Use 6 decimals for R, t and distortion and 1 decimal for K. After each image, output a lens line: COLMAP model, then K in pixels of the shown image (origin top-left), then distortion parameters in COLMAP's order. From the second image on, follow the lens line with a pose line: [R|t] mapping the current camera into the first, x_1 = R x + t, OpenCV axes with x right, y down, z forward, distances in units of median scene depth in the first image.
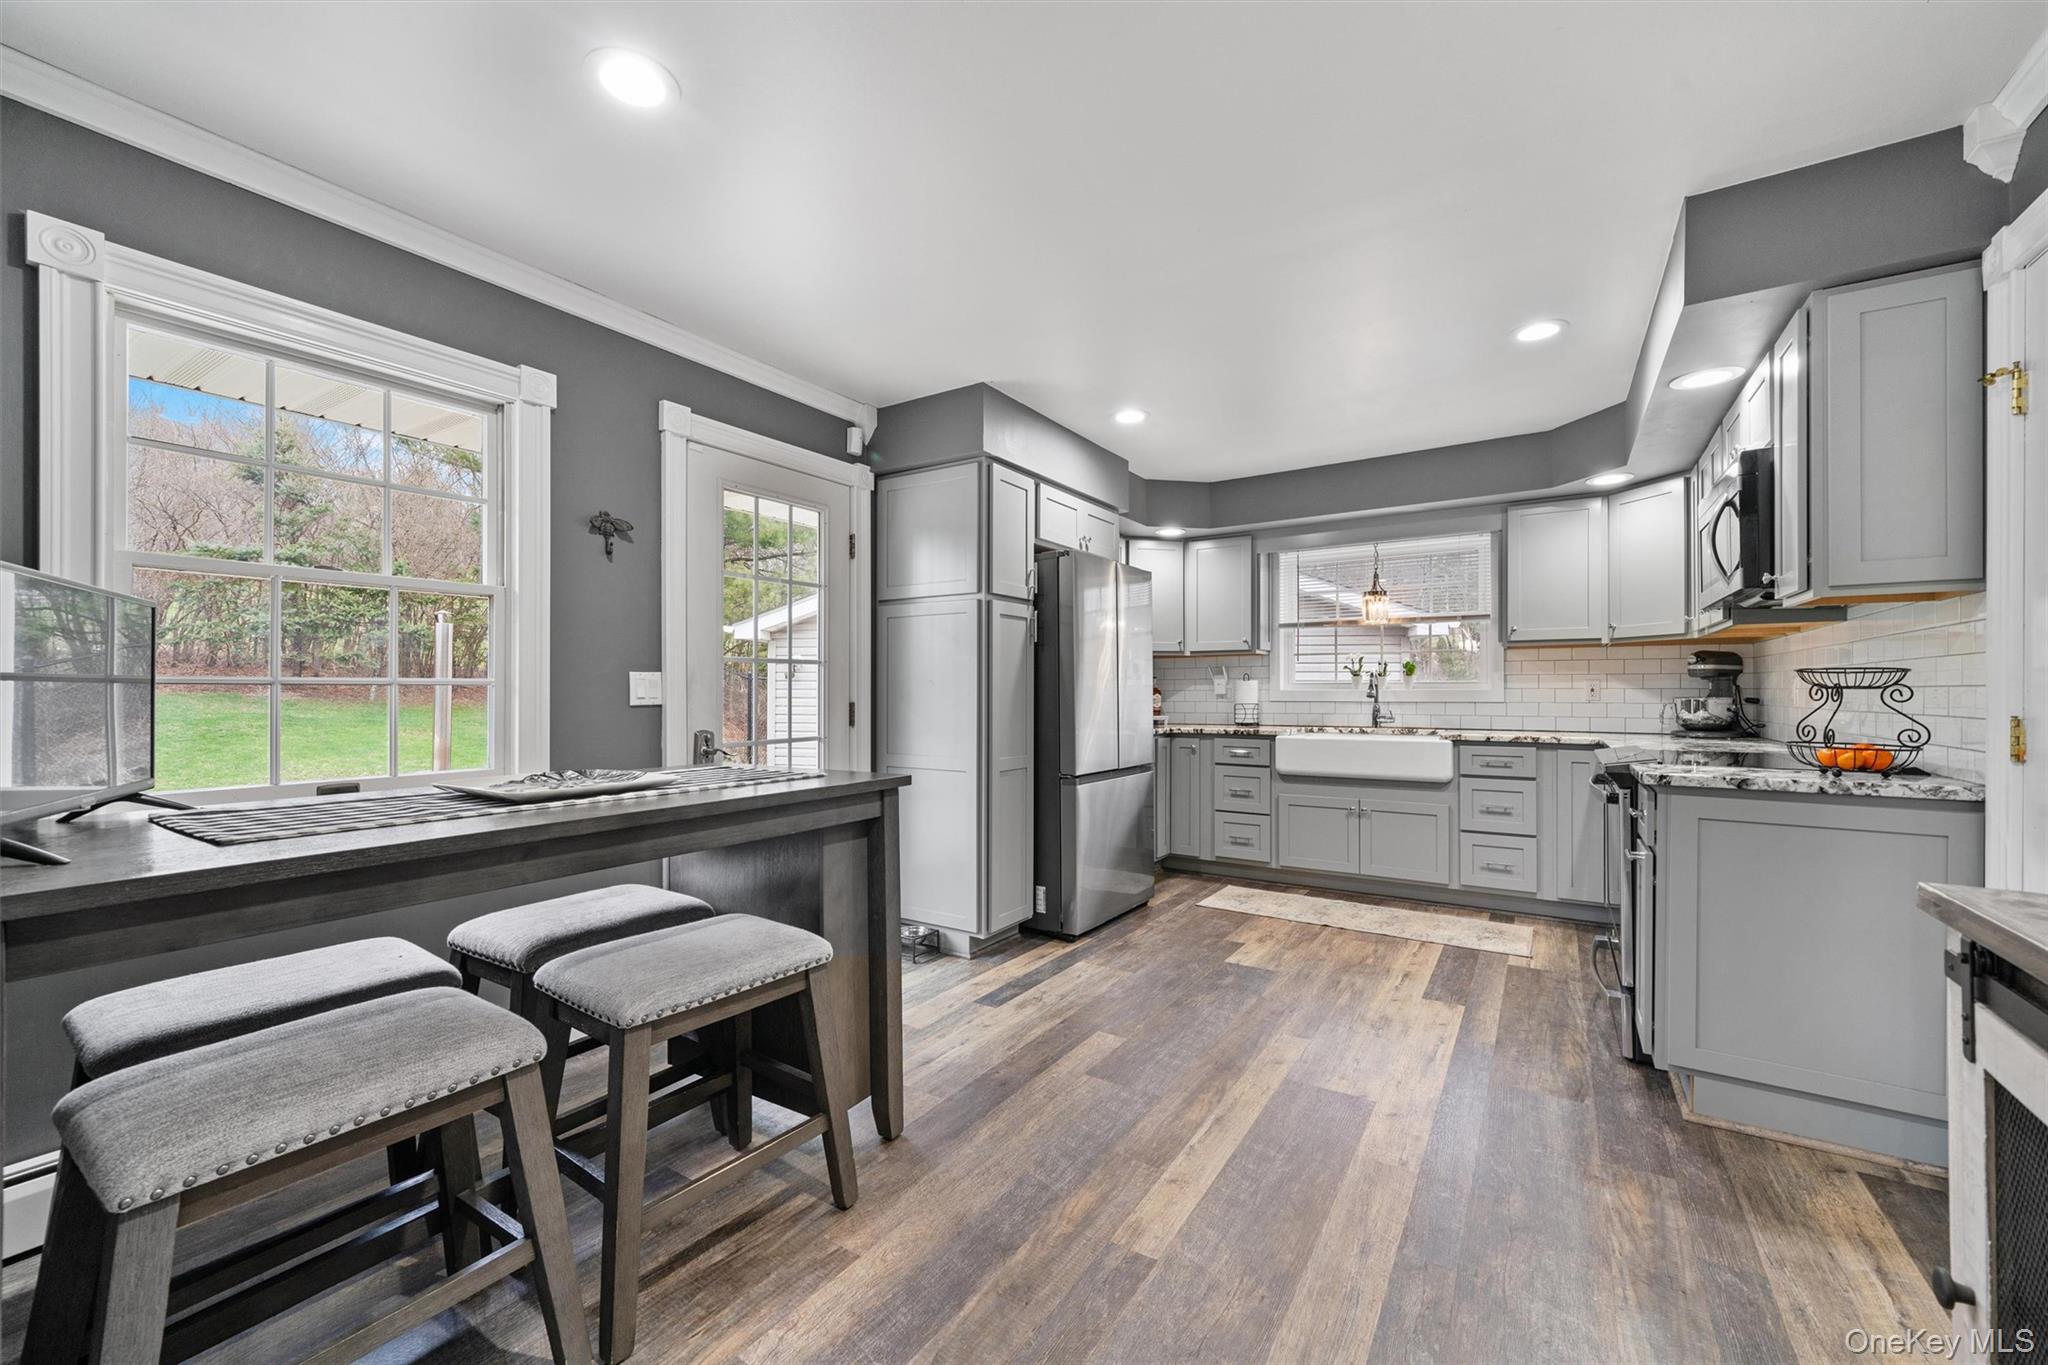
lens RADIAL K [[836.7, 0, 1021.3], [0, 836.7, 687.6], [0, 0, 1]] dist [-0.002200, -0.000241]
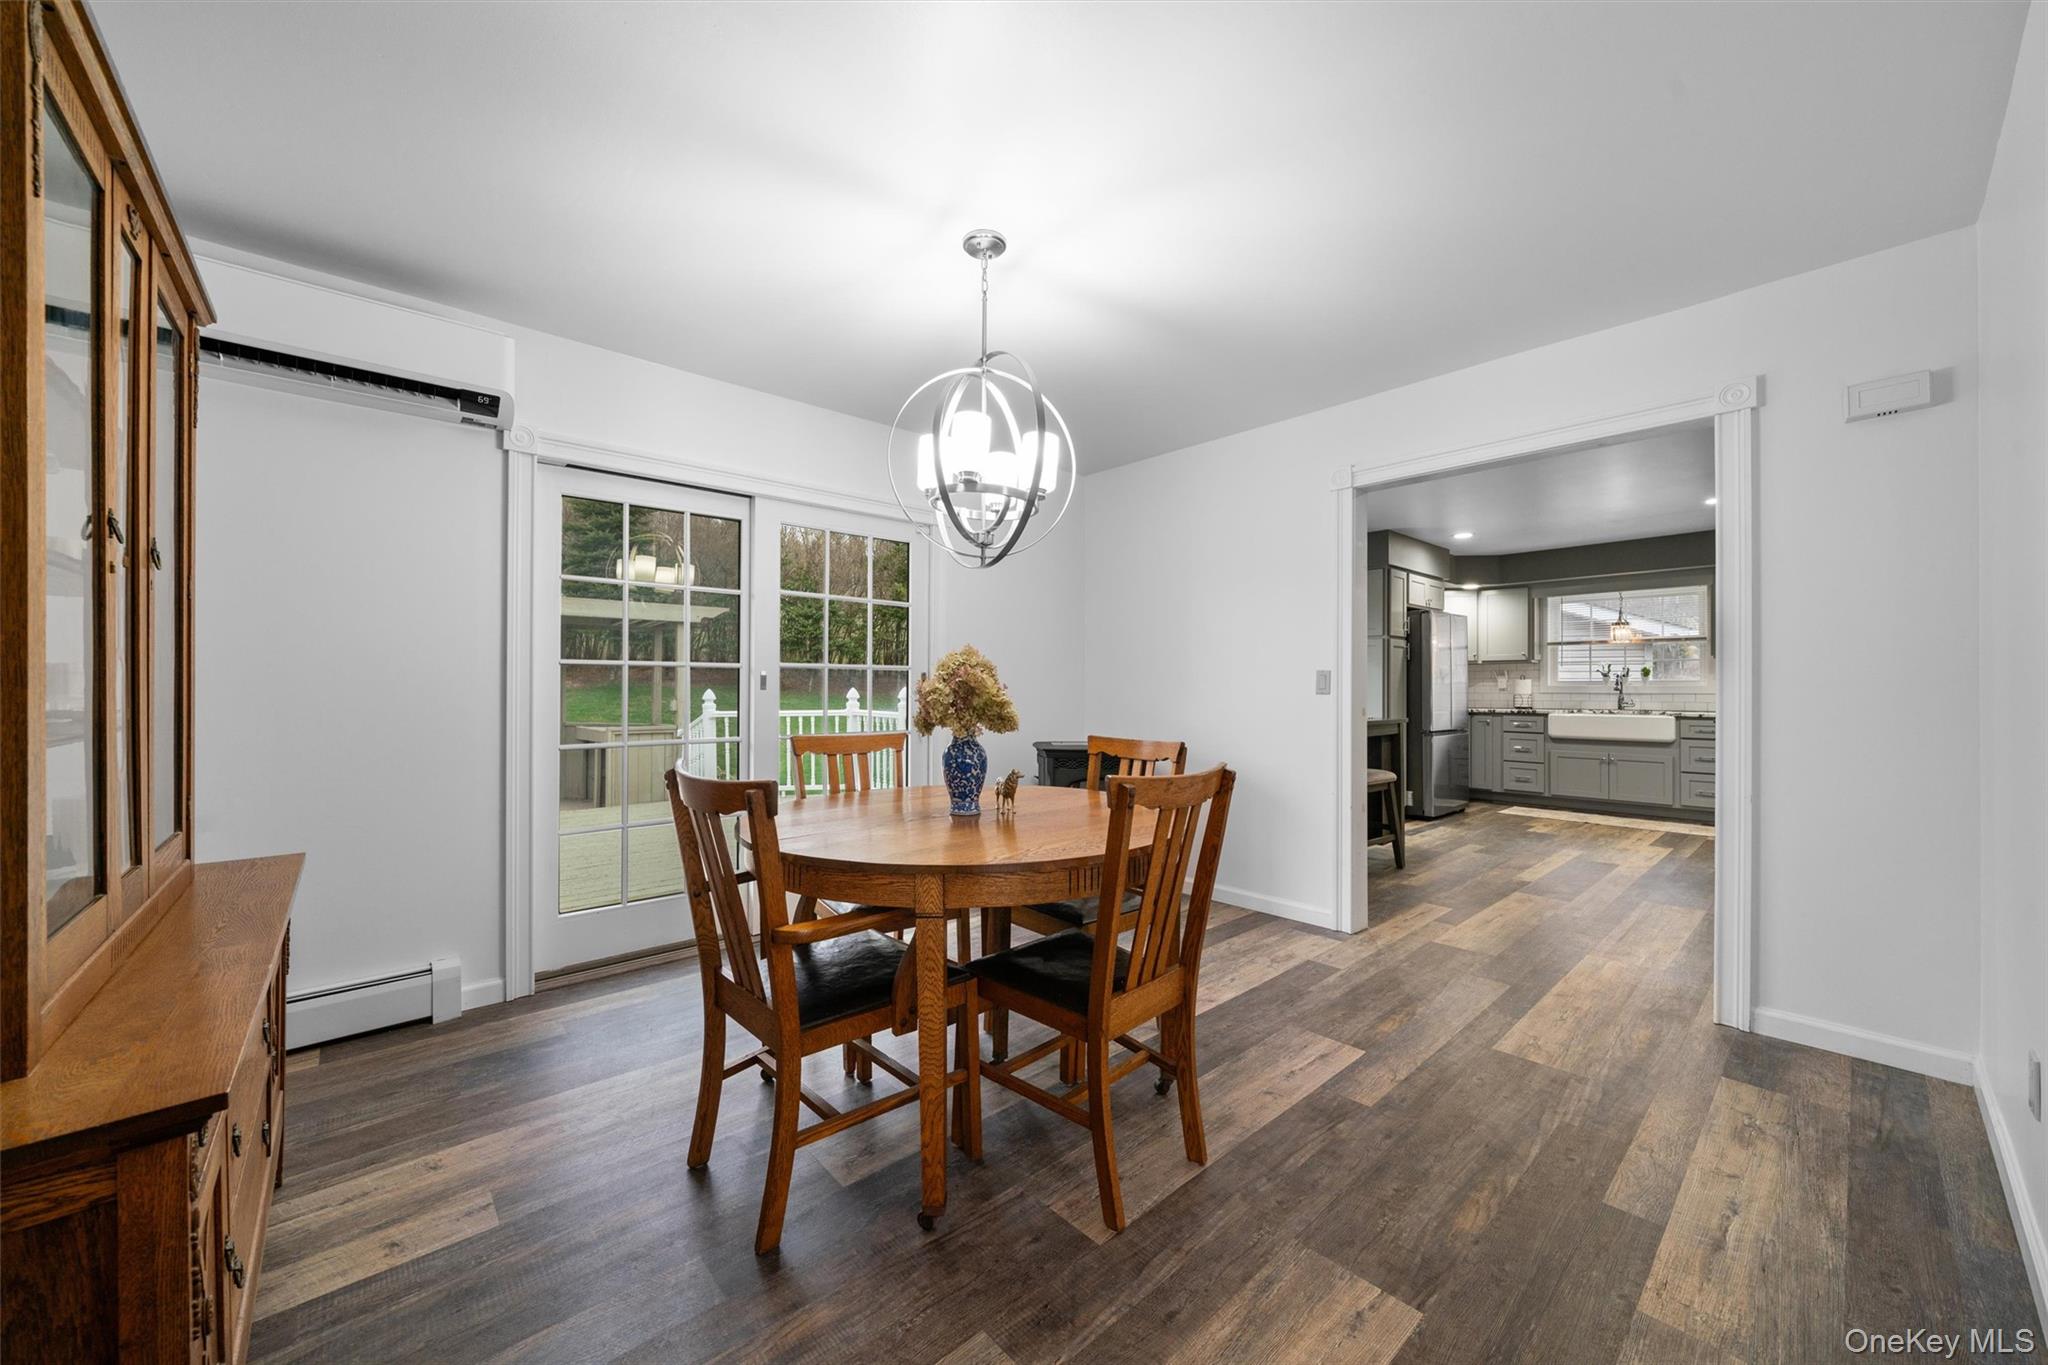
lens RADIAL K [[758.5, 0, 1031.2], [0, 758.5, 683.9], [0, 0, 1]] dist [-0.002234, -0.000226]
pose [[0.965894, 0.001283, -0.258936, -0.279186], [-0.001217, 0.999999, 0.000414, 0.000130], [0.258936, -0.000085, 0.965895, -0.665648]]
